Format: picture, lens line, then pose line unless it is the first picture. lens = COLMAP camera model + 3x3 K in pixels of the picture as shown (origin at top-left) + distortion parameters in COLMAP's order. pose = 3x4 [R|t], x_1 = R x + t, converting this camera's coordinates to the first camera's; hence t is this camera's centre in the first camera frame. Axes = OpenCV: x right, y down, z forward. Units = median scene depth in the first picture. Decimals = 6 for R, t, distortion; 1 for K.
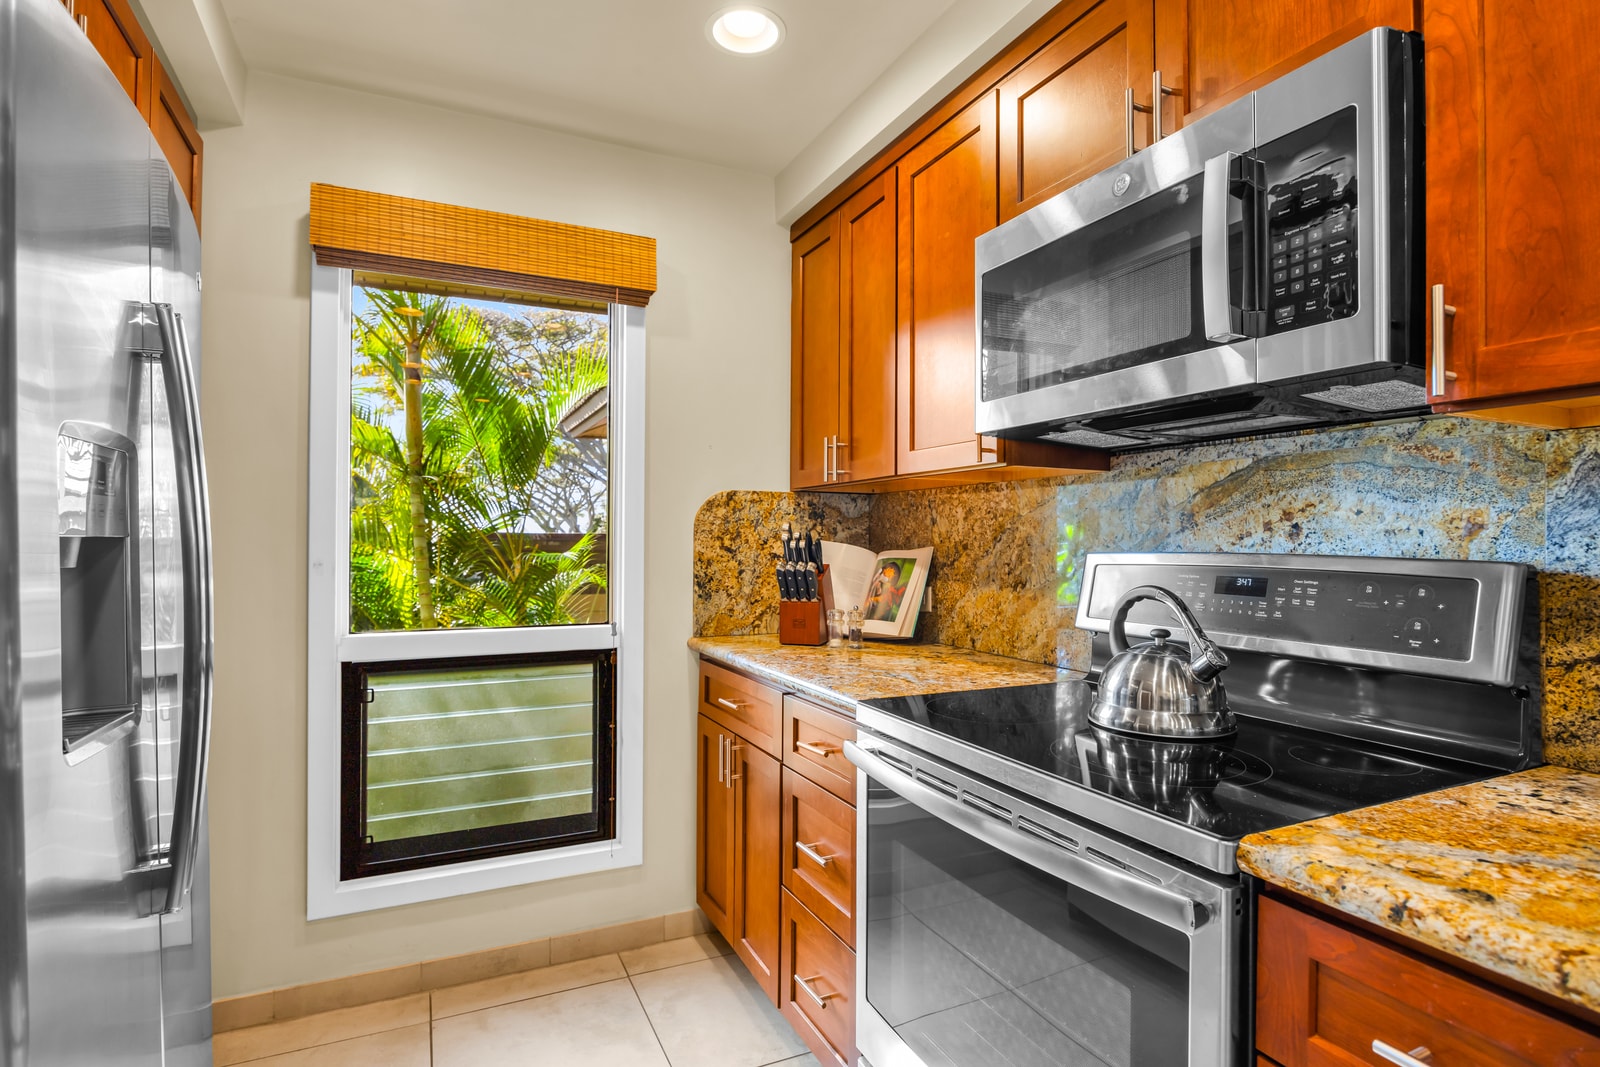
lens RADIAL K [[809.7, 0, 798.1], [0, 809.7, 537.0], [0, 0, 1]] dist [-0.006202, 0.000501]
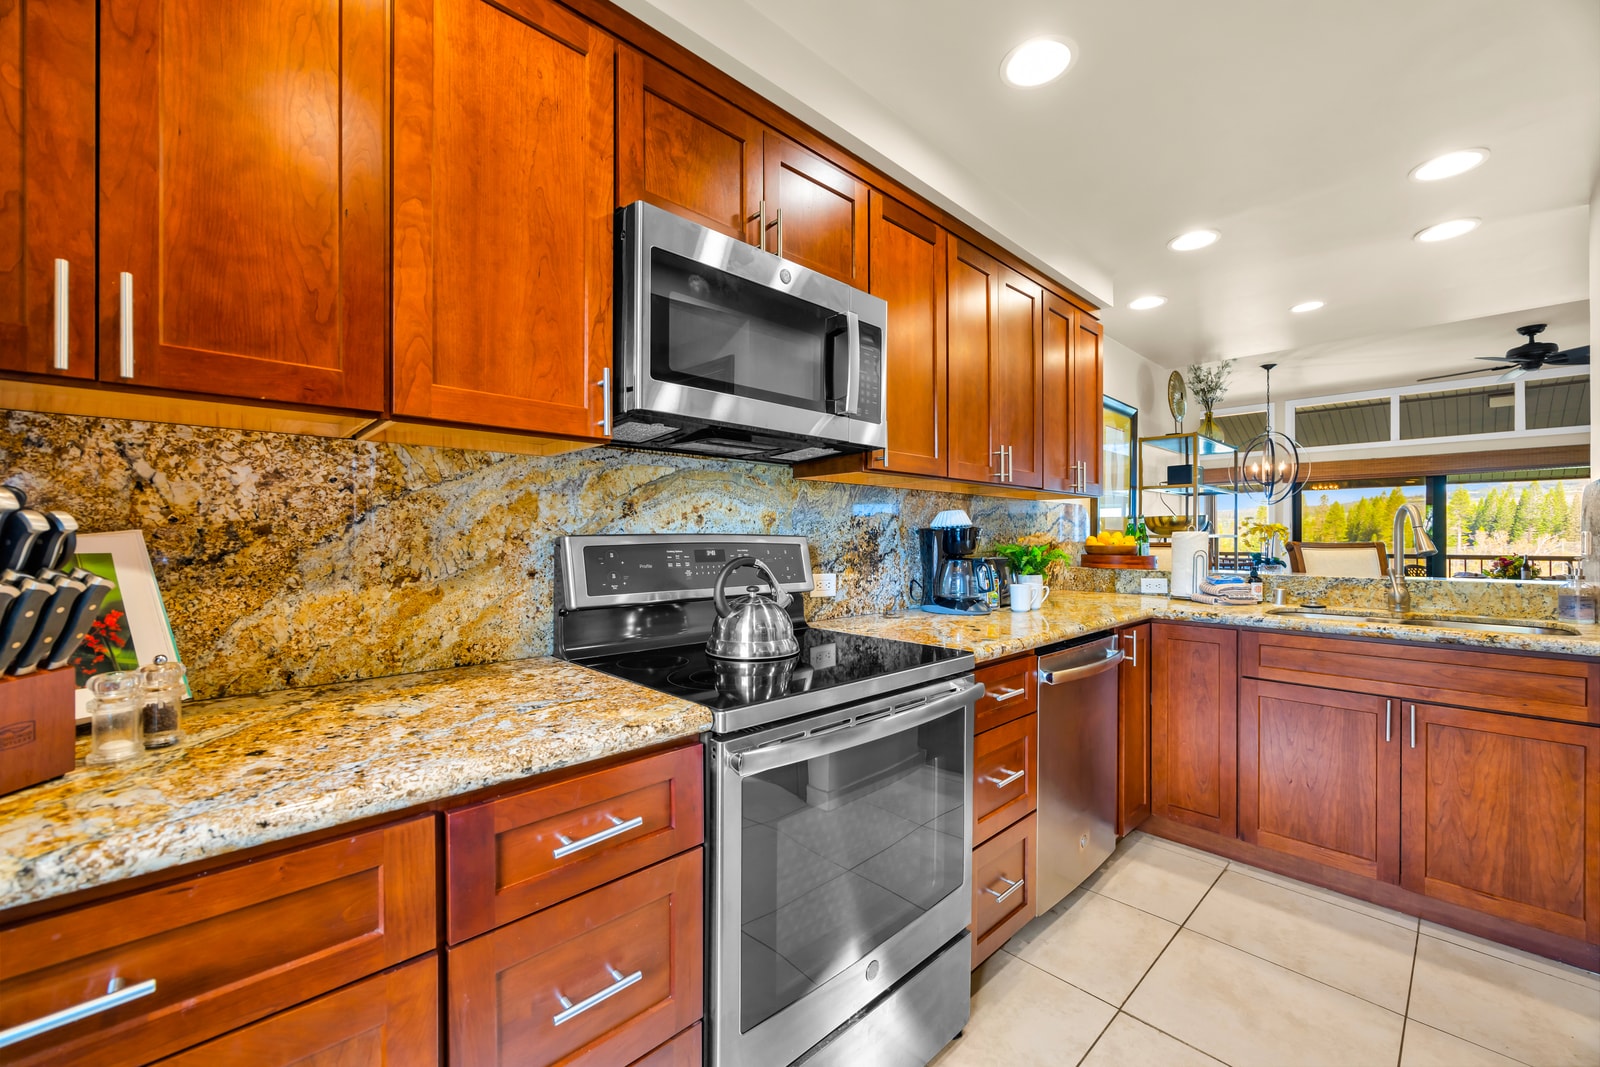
lens RADIAL K [[630.5, 0, 796.4], [0, 630.5, 537.7], [0, 0, 1]] dist [0.000414, 0.000002]
pose [[-0.309800, -0.010372, 0.950745, -0.507455], [-0.008227, 0.999932, 0.008228, 0.013786], [-0.950766, -0.005273, -0.309865, 1.000170]]
